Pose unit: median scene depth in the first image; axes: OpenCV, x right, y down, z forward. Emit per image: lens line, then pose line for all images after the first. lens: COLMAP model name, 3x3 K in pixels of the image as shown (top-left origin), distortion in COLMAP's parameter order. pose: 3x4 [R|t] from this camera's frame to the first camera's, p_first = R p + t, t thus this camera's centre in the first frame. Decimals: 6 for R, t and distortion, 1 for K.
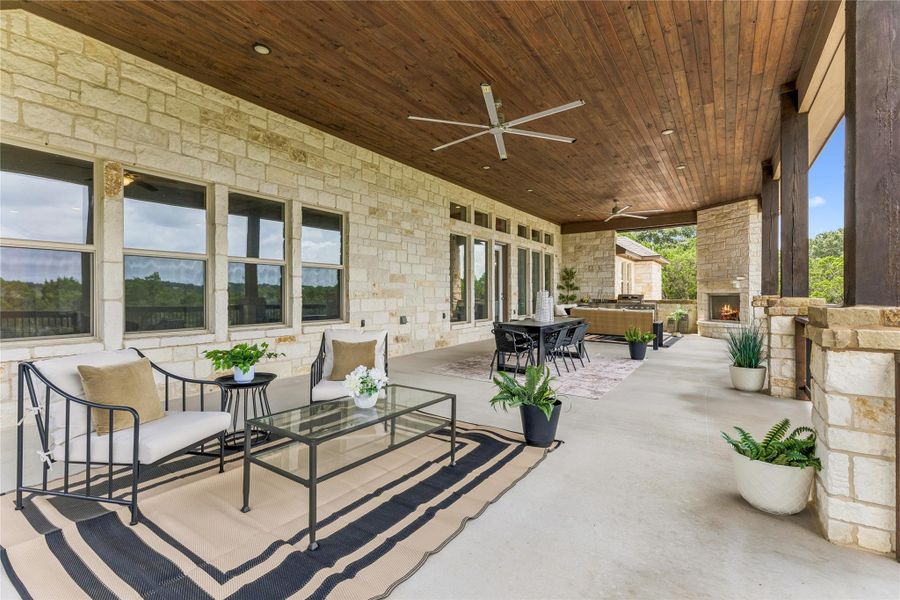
lens RADIAL K [[417.9, 0, 453.4], [0, 417.9, 292.0], [0, 0, 1]] dist [0.008172, -0.001022]
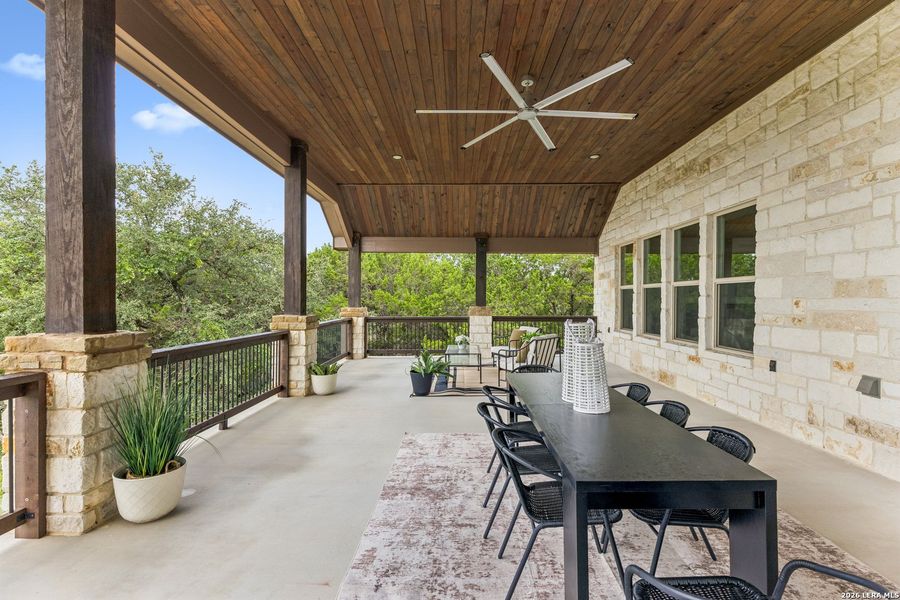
lens RADIAL K [[417.9, 0, 450.8], [0, 417.9, 300.8], [0, 0, 1]] dist [0.008172, -0.001022]
pose [[-0.844592, -0.006456, -0.535371, 0.502476], [-0.006414, 0.999978, -0.001940, -0.016294], [0.535372, 0.001795, -0.844615, 1.223979]]
